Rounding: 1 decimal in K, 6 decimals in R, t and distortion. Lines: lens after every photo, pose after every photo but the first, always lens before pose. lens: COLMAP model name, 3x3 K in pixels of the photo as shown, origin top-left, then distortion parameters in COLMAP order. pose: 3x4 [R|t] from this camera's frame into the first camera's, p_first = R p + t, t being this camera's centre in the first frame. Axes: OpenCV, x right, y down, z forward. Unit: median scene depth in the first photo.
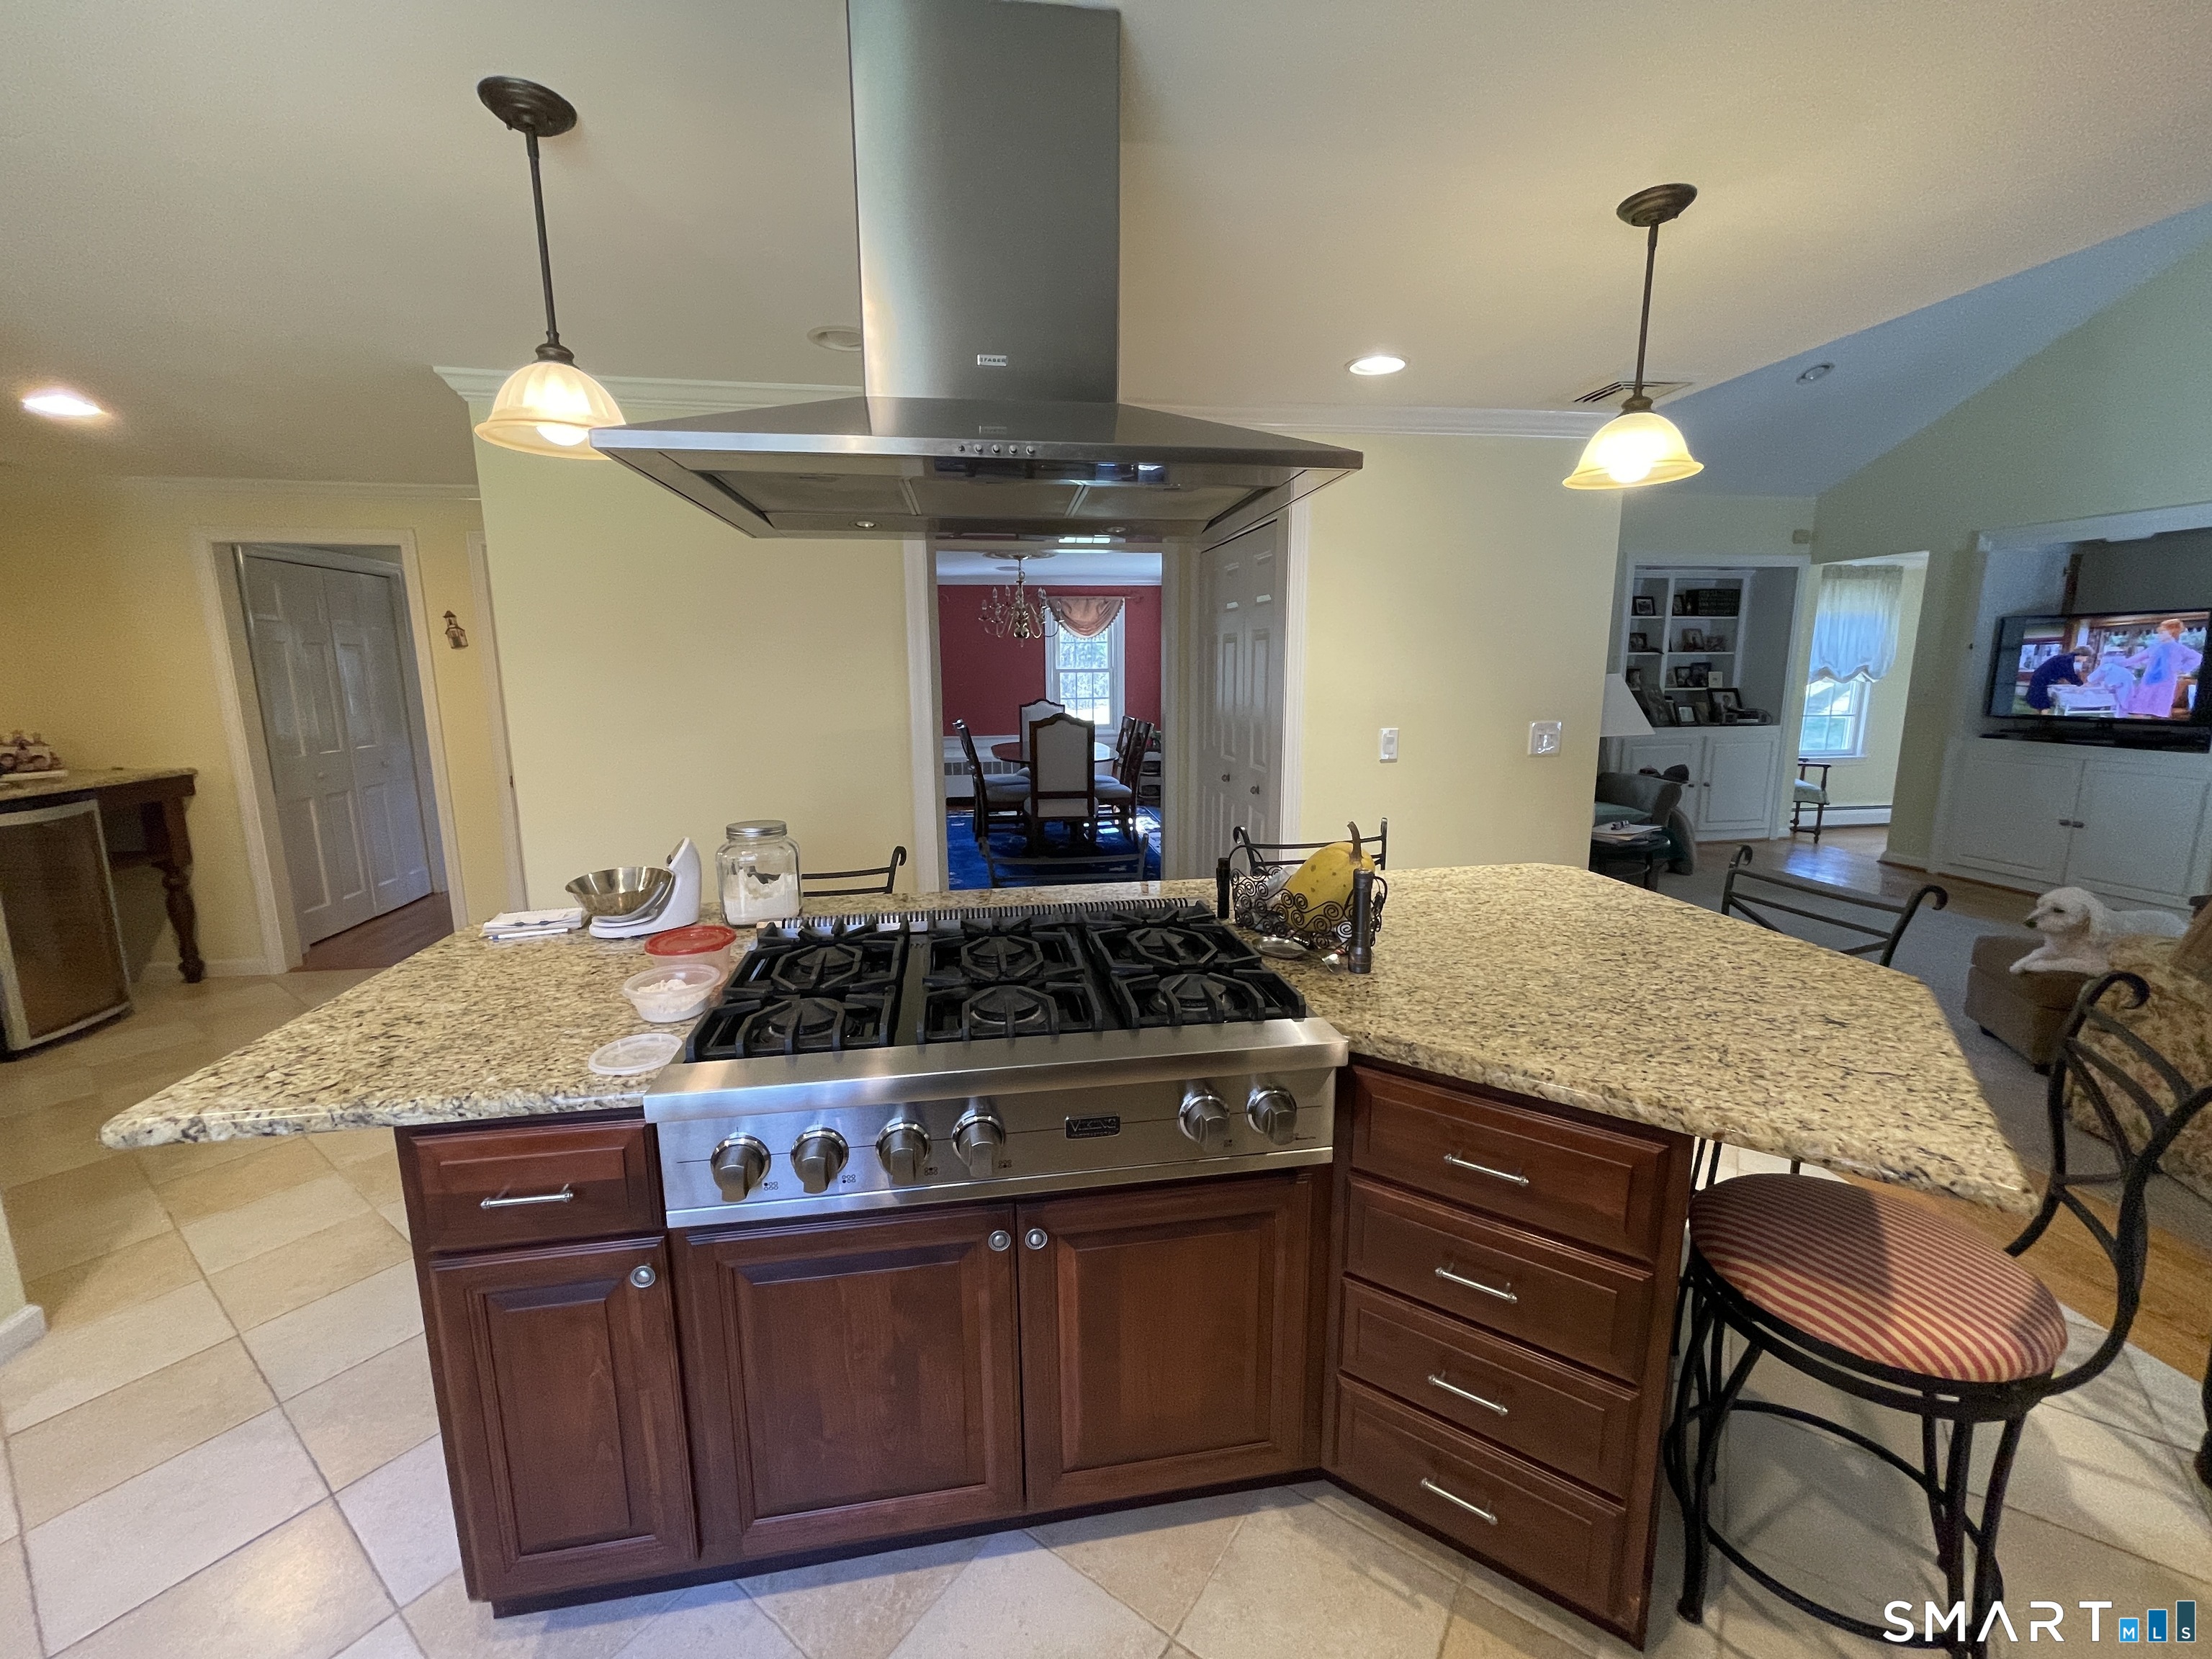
lens RADIAL K [[896.4, 0, 1114.3], [0, 896.4, 827.1], [0, 0, 1]] dist [-0.000734, -0.002851]
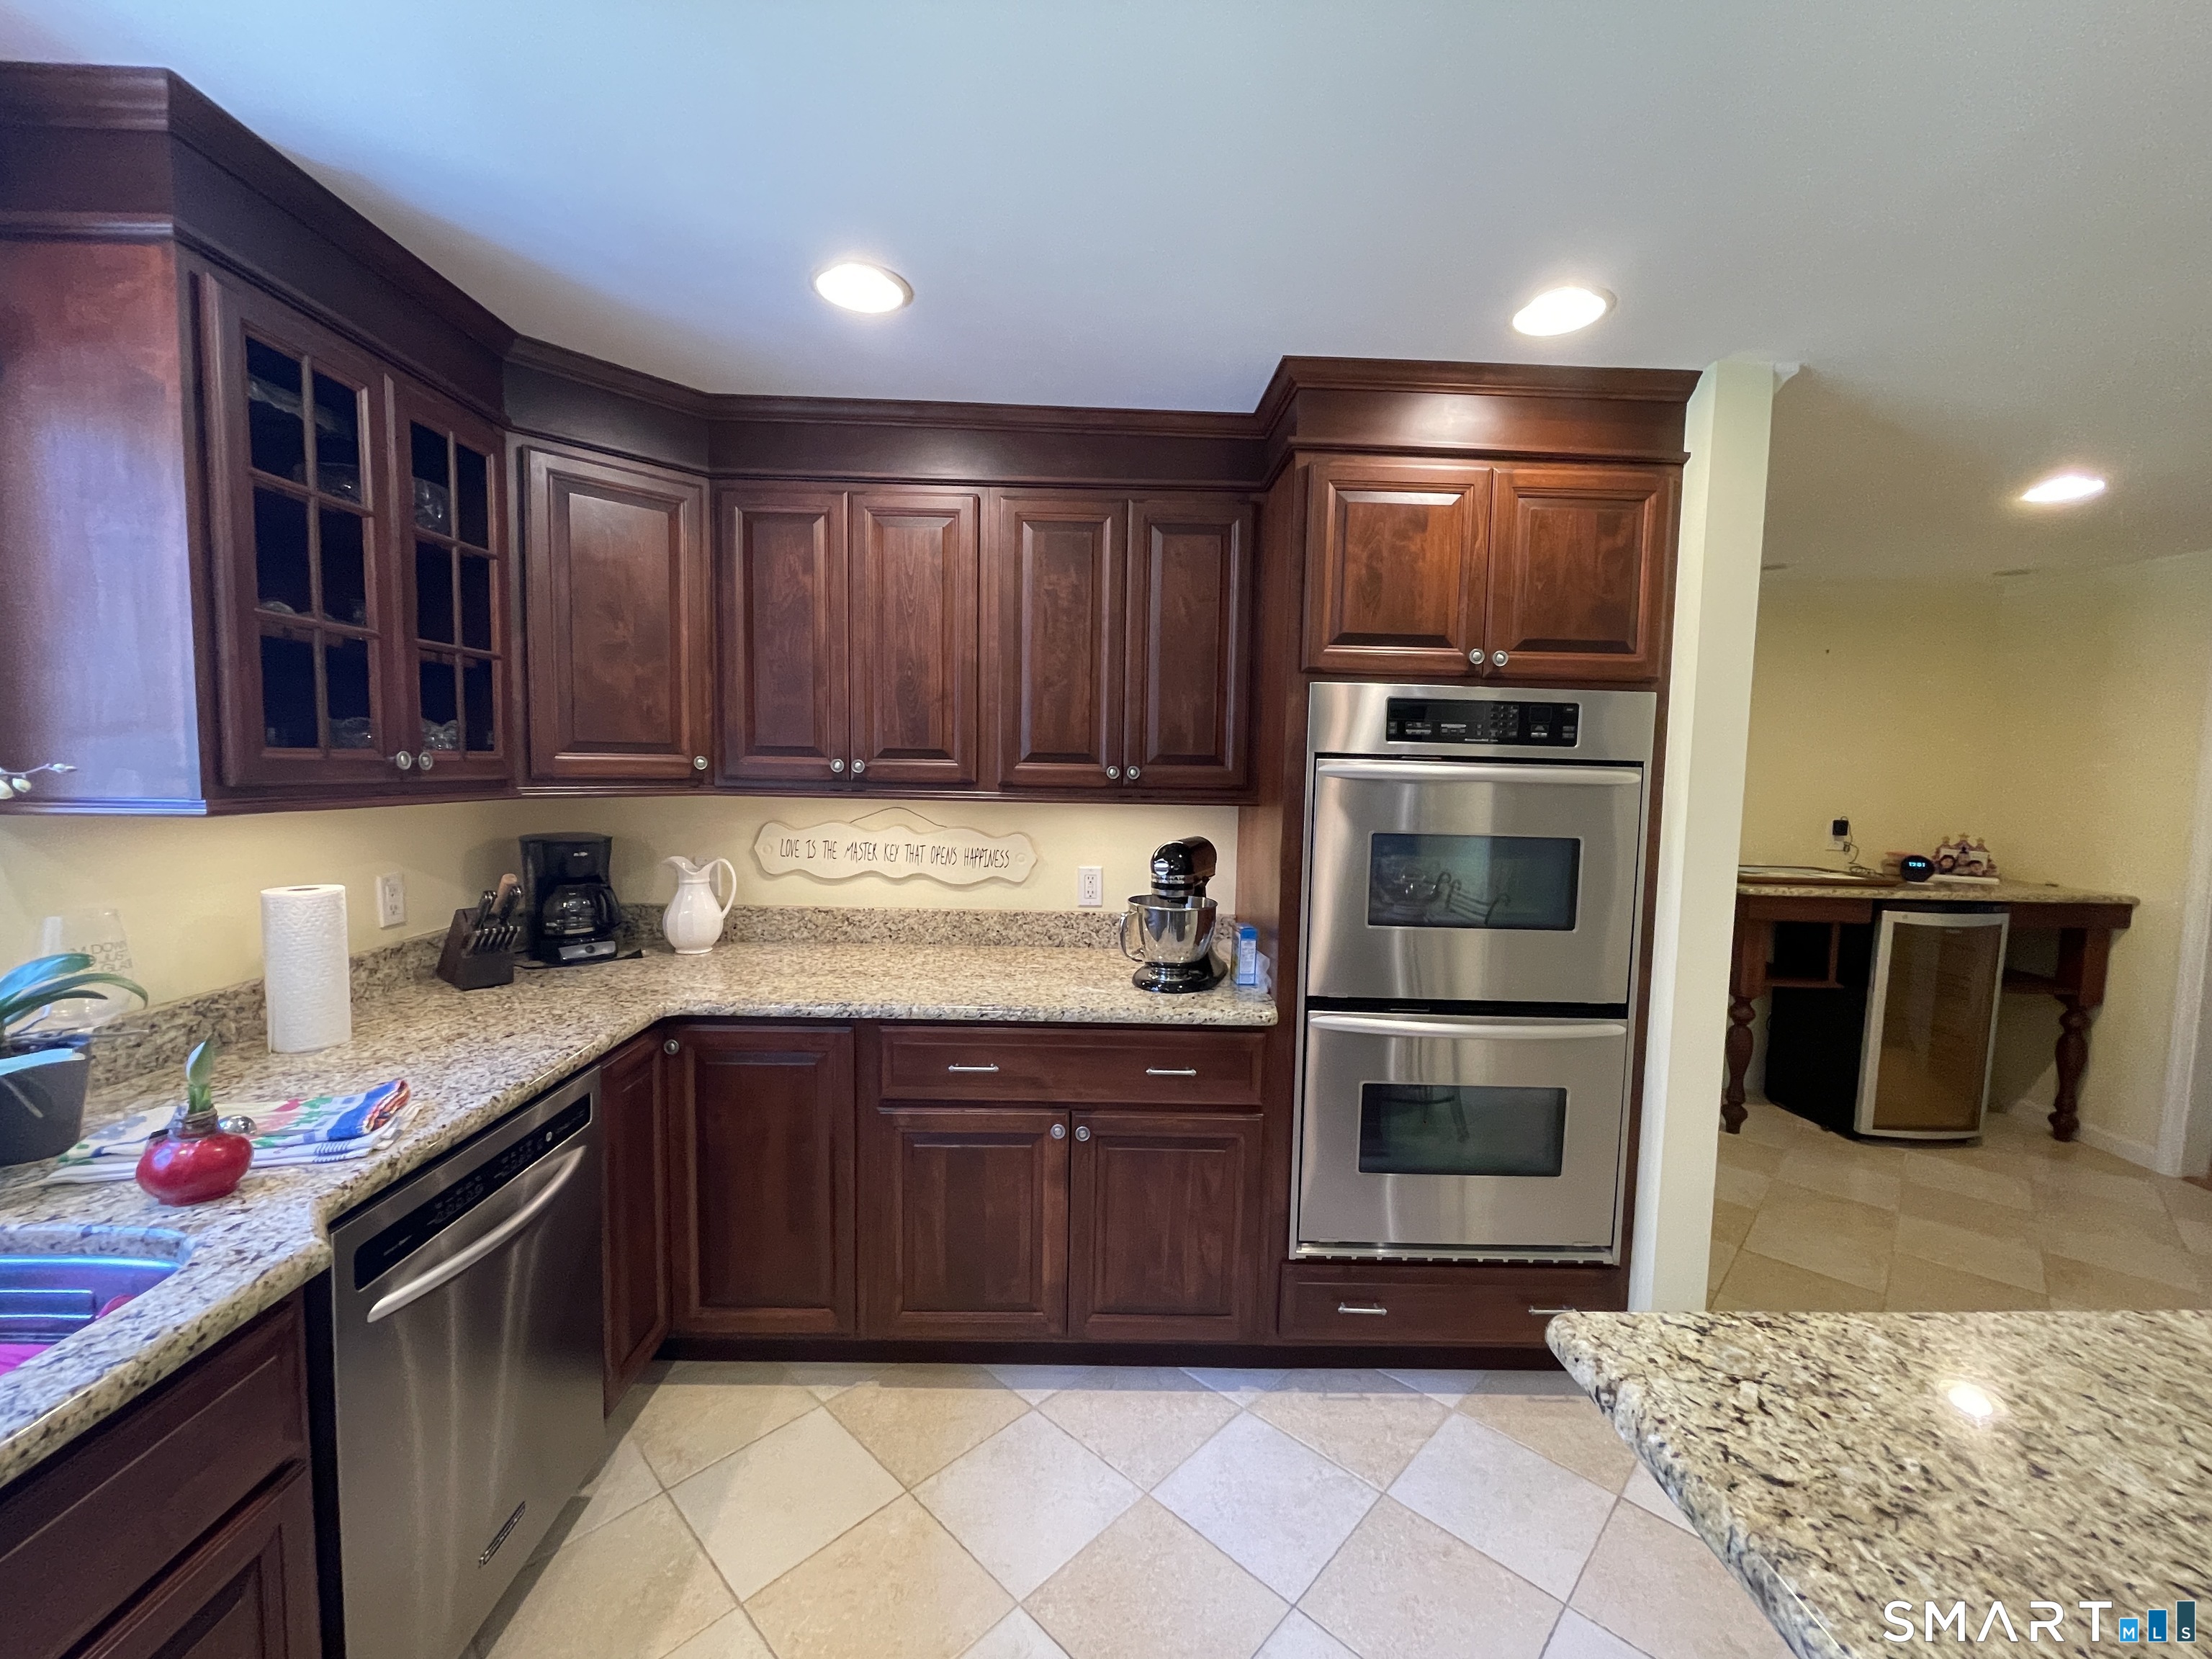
lens RADIAL K [[896.4, 0, 1095.1], [0, 896.4, 826.1], [0, 0, 1]] dist [-0.000734, -0.002851]
pose [[-0.148955, 0.073538, -0.986106, -0.083706], [-0.194289, 0.975616, 0.102104, -0.028968], [0.969569, 0.206799, -0.131035, 0.170548]]
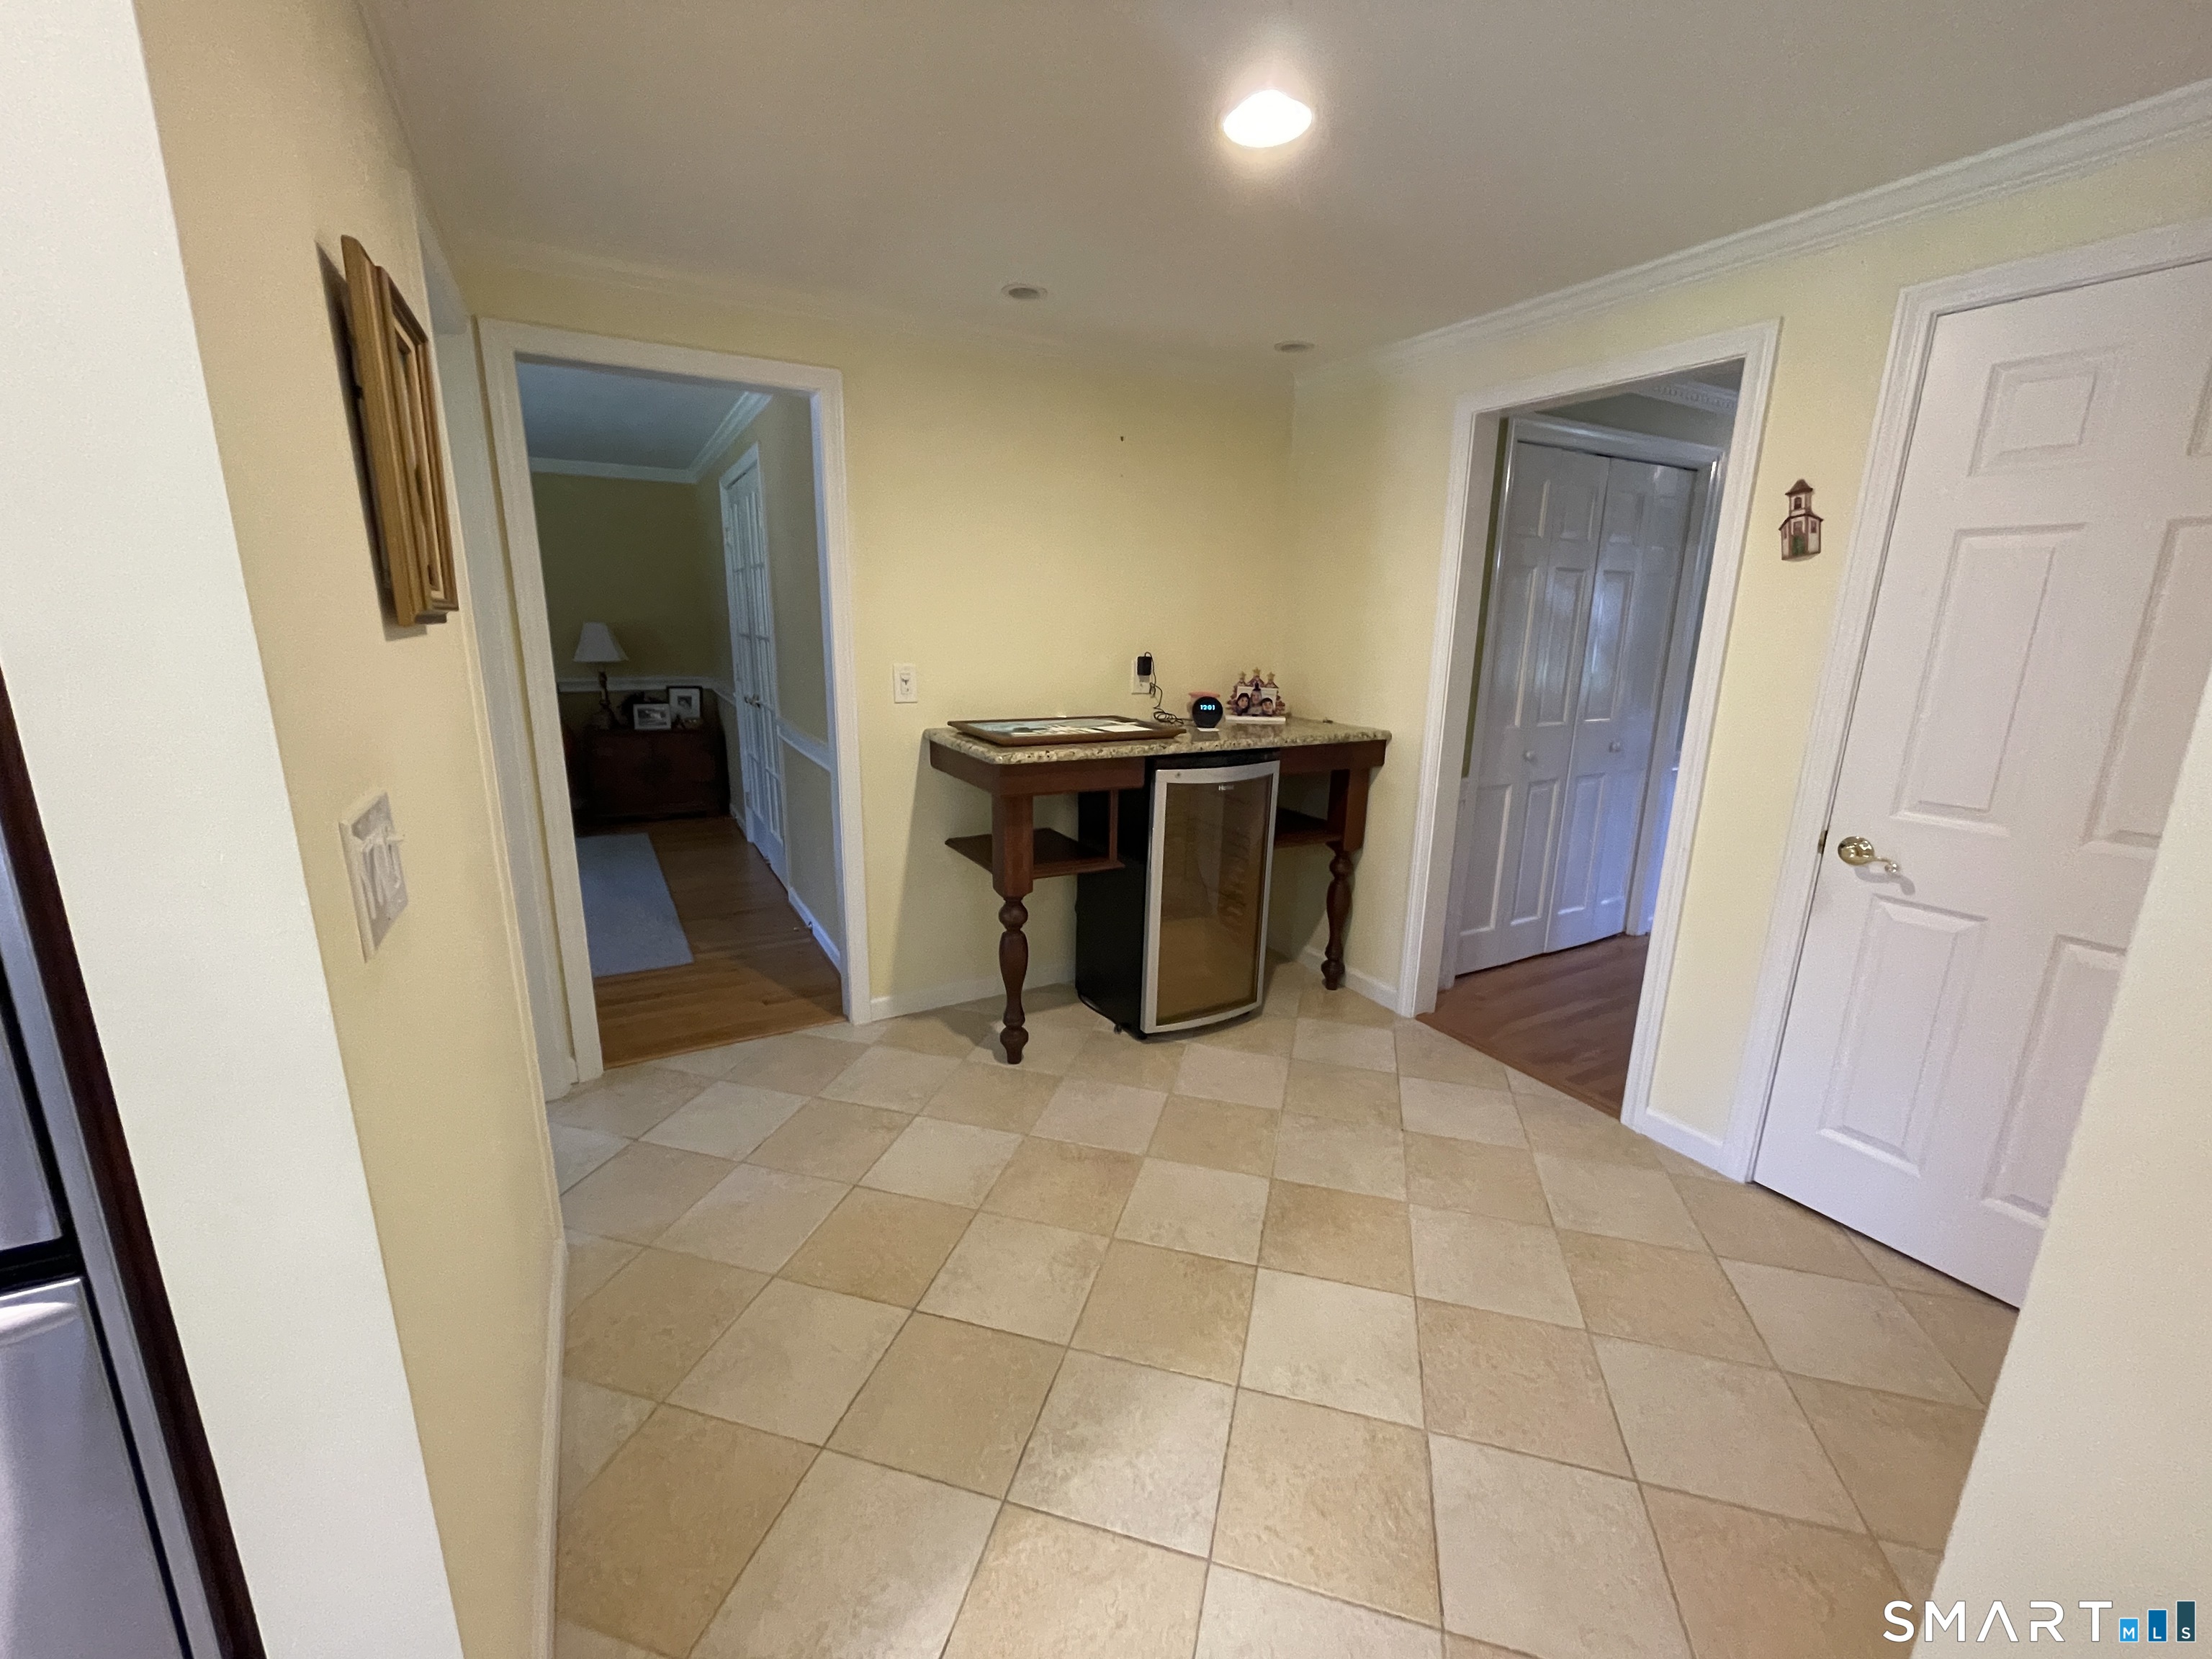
lens RADIAL K [[896.4, 0, 1107.4], [0, 896.4, 831.2], [0, 0, 1]] dist [-0.000734, -0.002851]
pose [[0.349713, 0.225856, -0.909225, -0.423504], [-0.182711, 0.968312, 0.170258, -0.075607], [0.918867, 0.106584, 0.379898, 0.529377]]
